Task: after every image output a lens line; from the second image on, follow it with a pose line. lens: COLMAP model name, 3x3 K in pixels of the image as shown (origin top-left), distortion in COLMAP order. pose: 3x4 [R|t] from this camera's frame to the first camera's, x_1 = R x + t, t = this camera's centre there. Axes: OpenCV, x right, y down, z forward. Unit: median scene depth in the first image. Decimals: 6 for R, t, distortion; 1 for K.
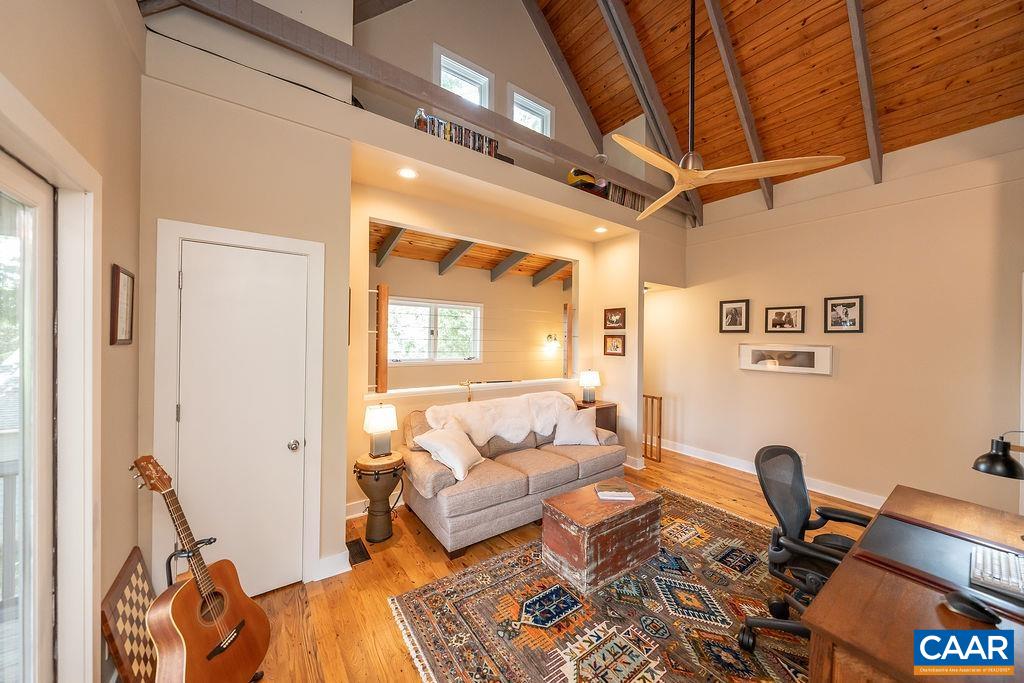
lens RADIAL K [[349.7, 0, 510.6], [0, 349.7, 339.4], [0, 0, 1]] dist [-0.002028, 0.000242]
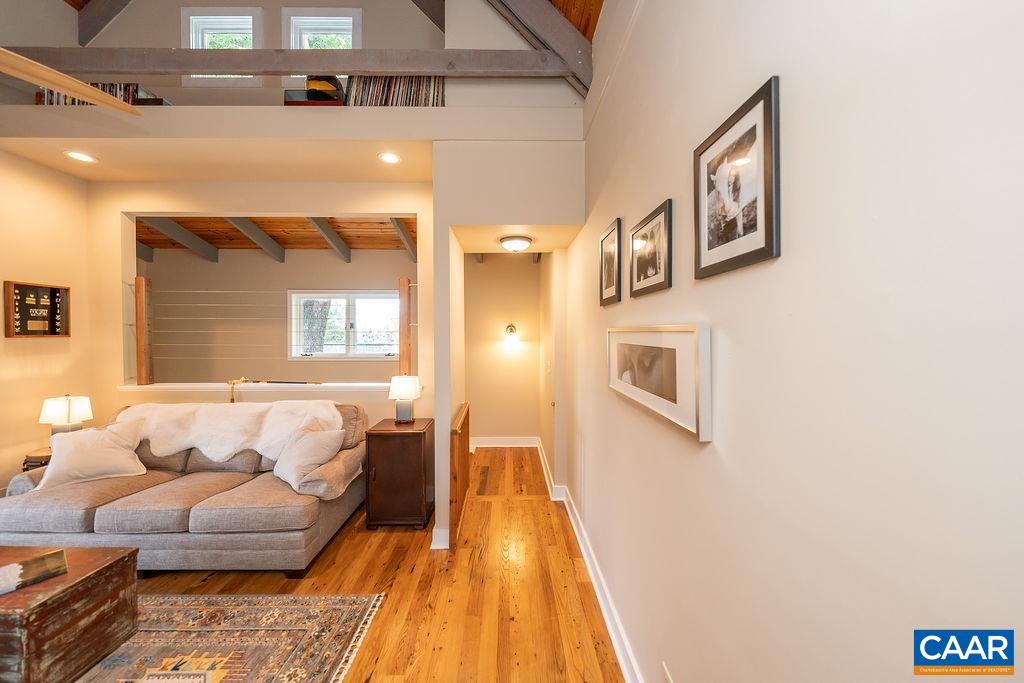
lens RADIAL K [[349.7, 0, 511.6], [0, 349.7, 337.7], [0, 0, 1]] dist [-0.002028, 0.000242]
pose [[0.816290, -0.008755, -0.577576, 0.952285], [0.010549, 0.999944, -0.000248, 0.025899], [0.577546, -0.005891, 0.816337, 0.705341]]
